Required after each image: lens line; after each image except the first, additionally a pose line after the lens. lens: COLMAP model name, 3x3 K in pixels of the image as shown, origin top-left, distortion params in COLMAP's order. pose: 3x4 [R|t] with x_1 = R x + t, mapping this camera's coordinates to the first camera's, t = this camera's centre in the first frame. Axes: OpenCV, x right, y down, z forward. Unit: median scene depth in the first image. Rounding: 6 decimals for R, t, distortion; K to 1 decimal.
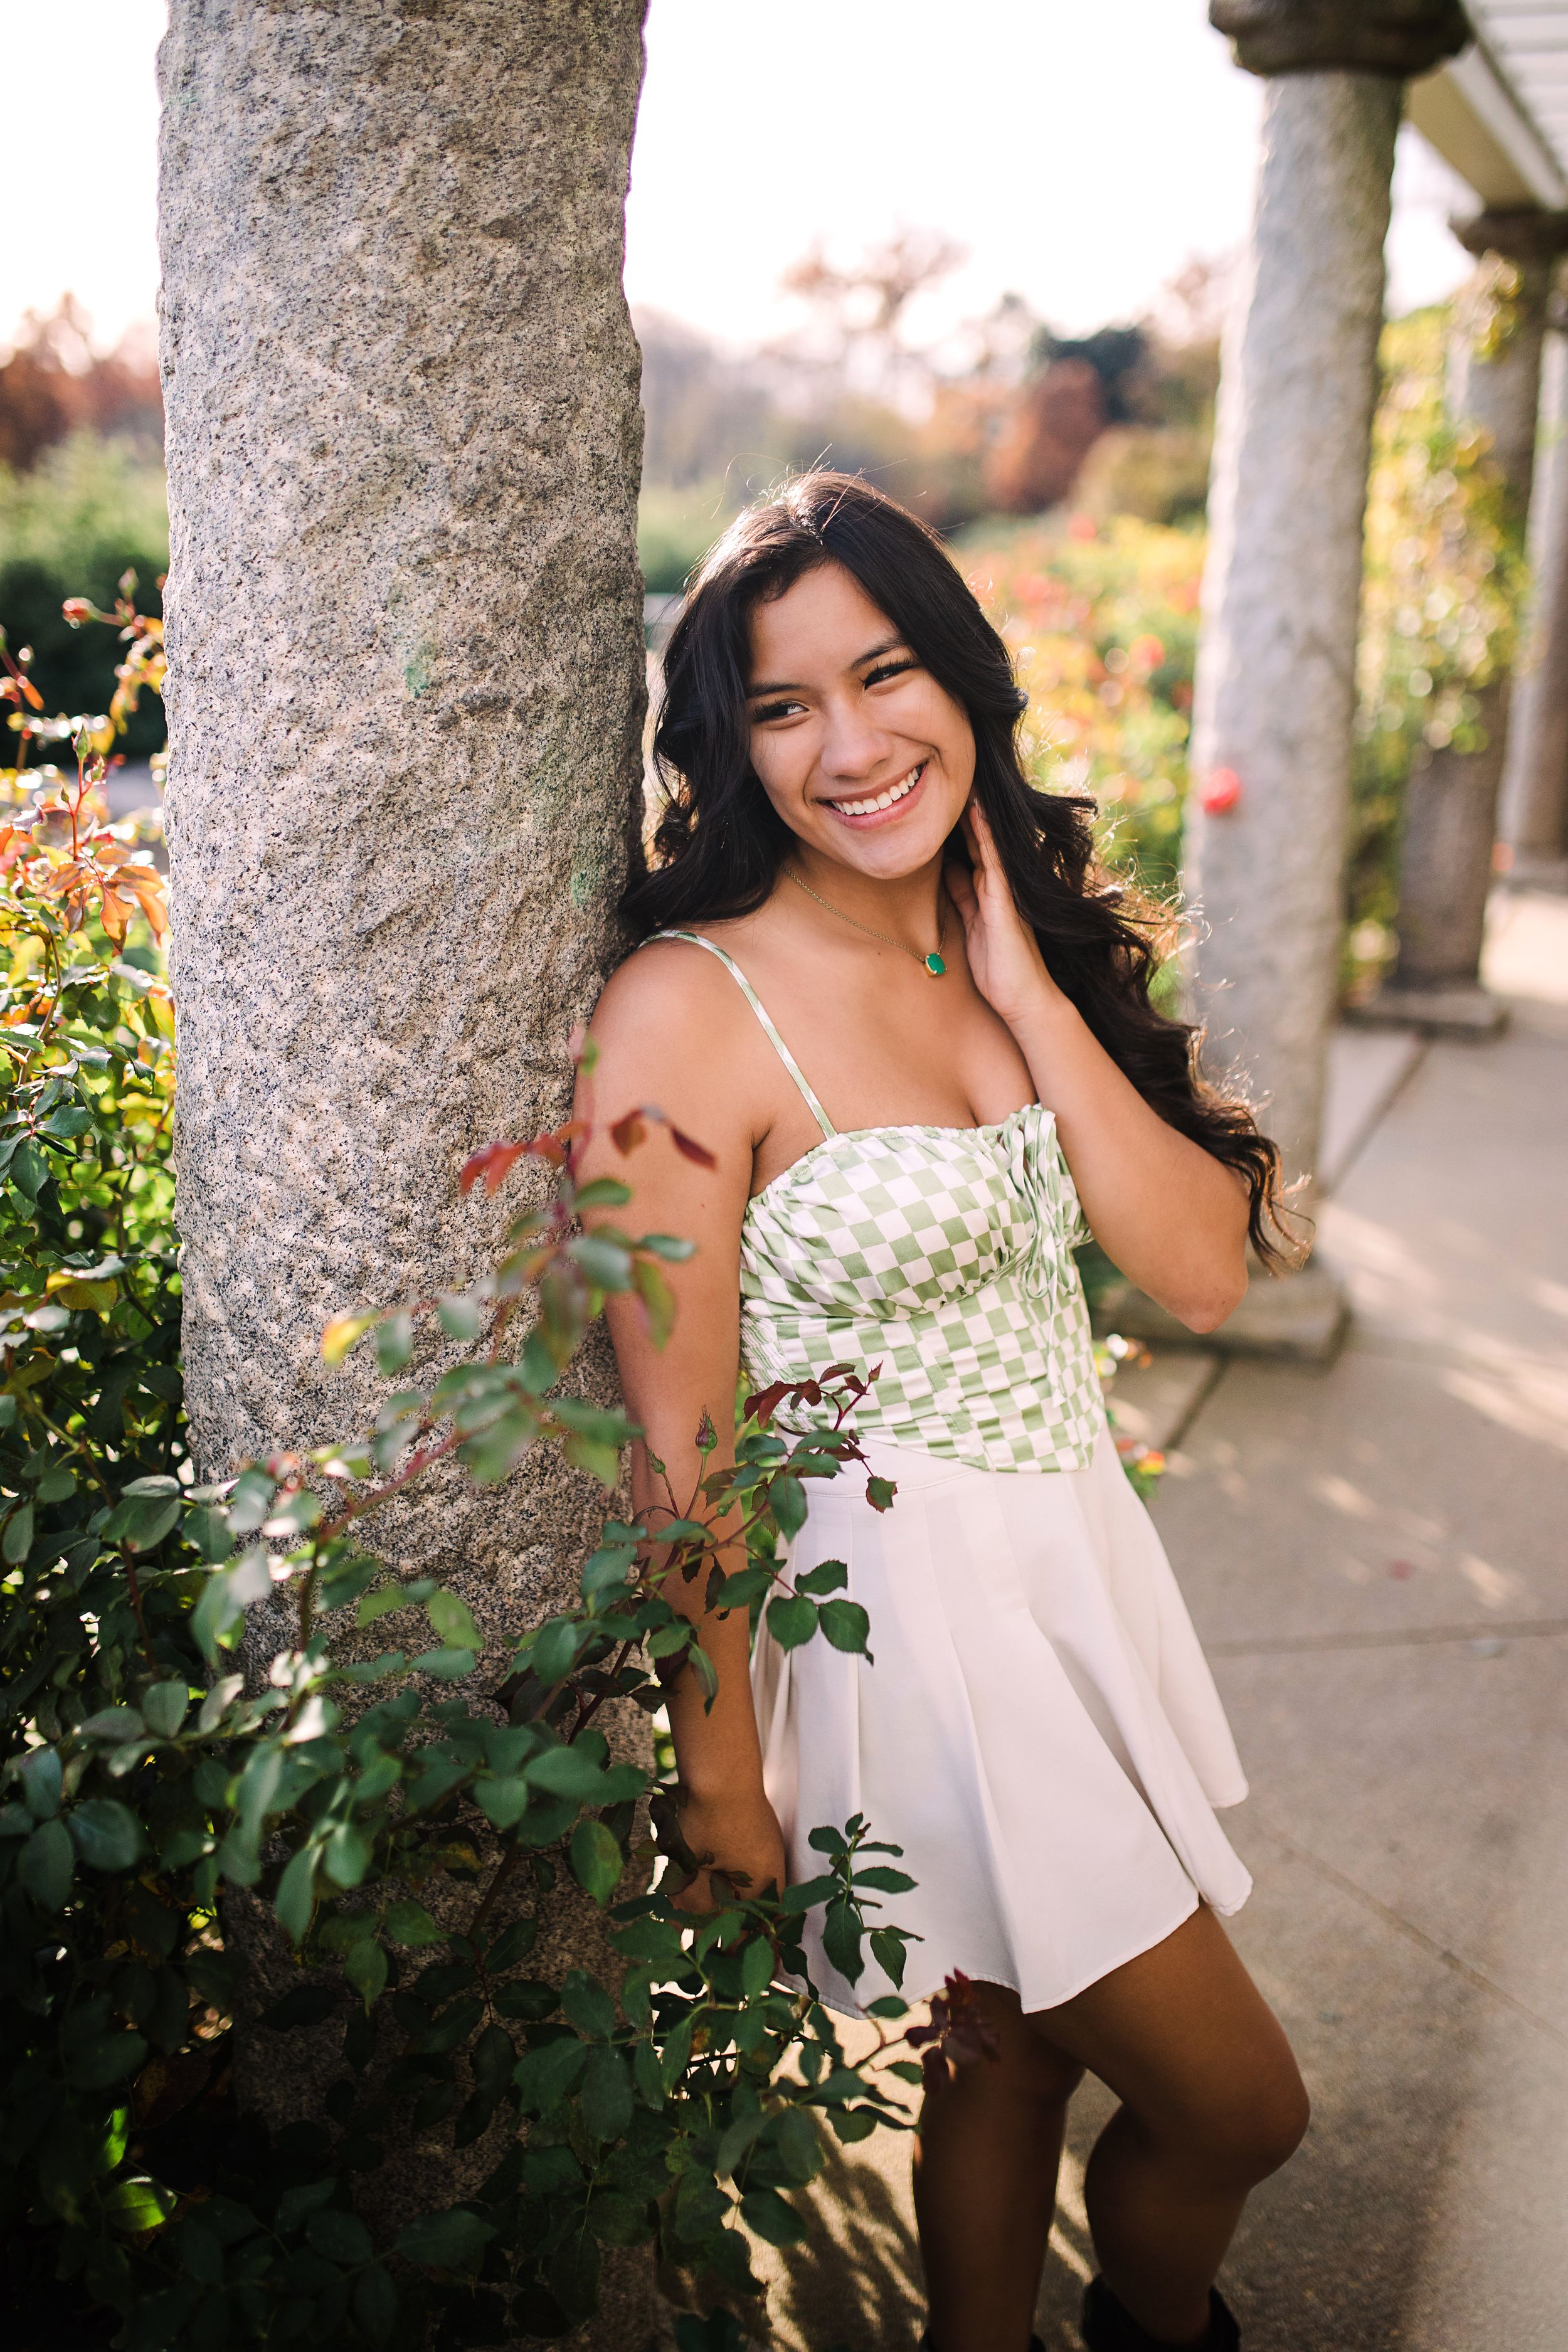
lens RADIAL K [[2344.1, 0, 774.2], [0, 2344.1, 1172.9], [0, 0, 1]] dist [-0.032482, 0.000000]
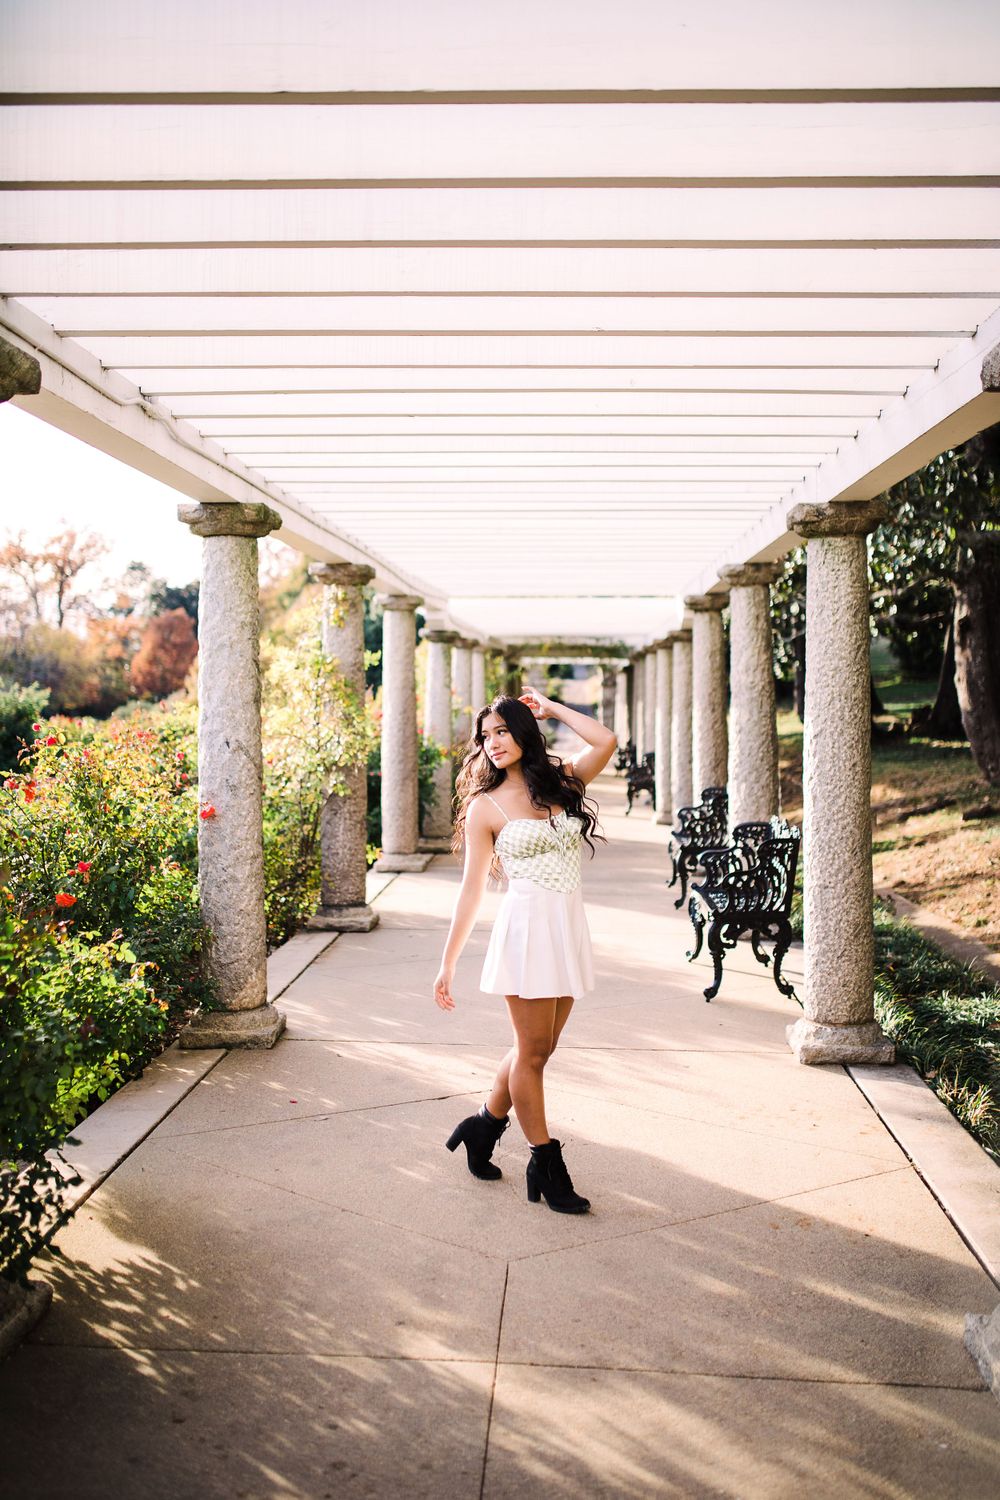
lens RADIAL K [[1494.9, 0, 494.6], [0, 1494.9, 753.6], [0, 0, 1]] dist [-0.032482, 0.000000]
pose [[0.947175, -0.035109, 0.318790, -0.020580], [0.107545, 0.971210, -0.212570, 0.142218], [-0.302149, 0.235625, 0.923681, -0.533161]]
